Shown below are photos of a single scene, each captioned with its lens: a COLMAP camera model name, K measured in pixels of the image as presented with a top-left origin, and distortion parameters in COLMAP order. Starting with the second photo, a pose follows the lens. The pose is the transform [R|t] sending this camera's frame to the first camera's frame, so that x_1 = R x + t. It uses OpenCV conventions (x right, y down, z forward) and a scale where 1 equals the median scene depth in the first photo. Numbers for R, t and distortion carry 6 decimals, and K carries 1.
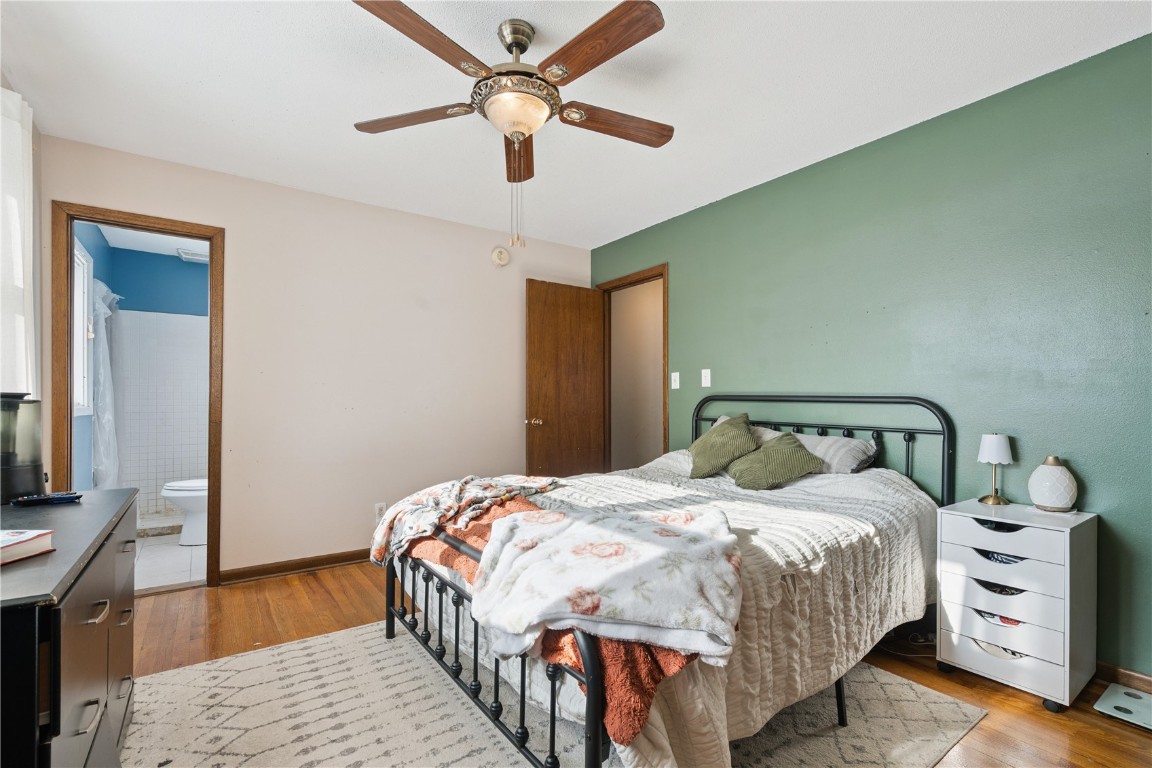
lens RADIAL K [[524.4, 0, 573.6], [0, 524.4, 406.8], [0, 0, 1]] dist [-0.001445, -0.000169]
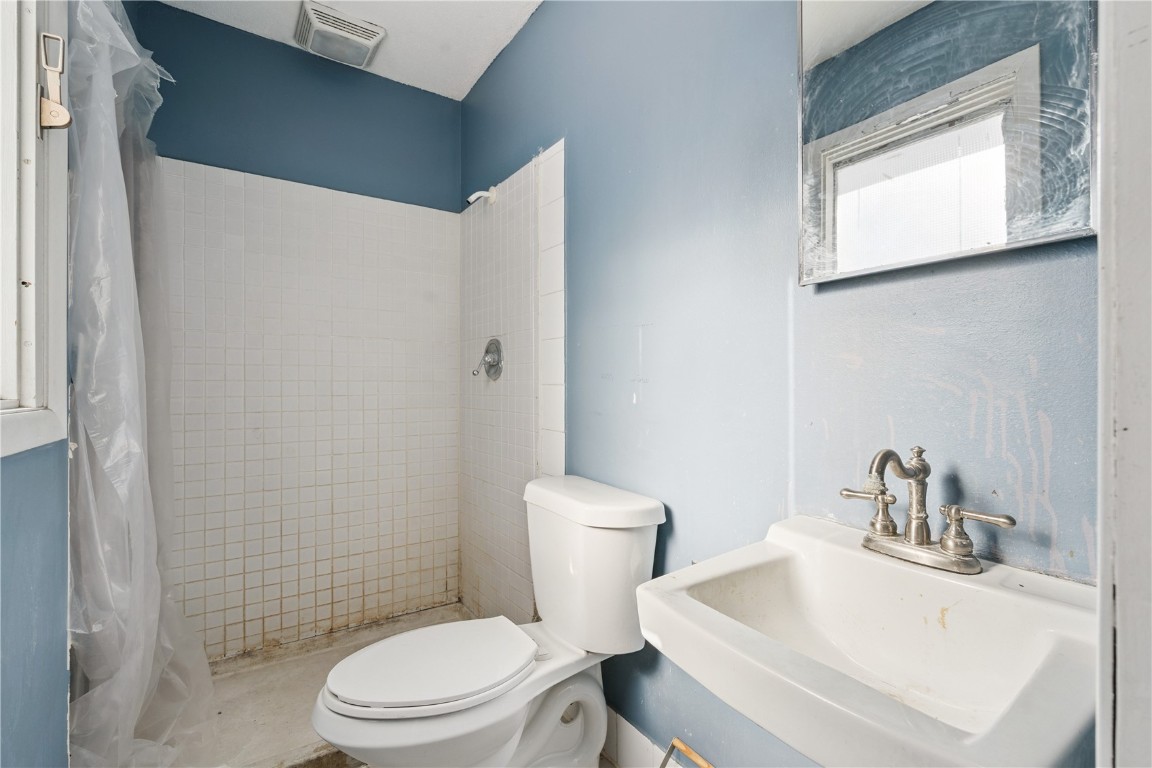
lens RADIAL K [[516.1, 0, 576.0], [0, 516.1, 384.0], [0, 0, 1]] dist [-0.000070, 0.000117]
pose [[0.999948, -0.002262, -0.009909, -0.659393], [0.002234, 0.999993, -0.002881, -0.009876], [0.009915, 0.002858, 0.999947, 0.741873]]
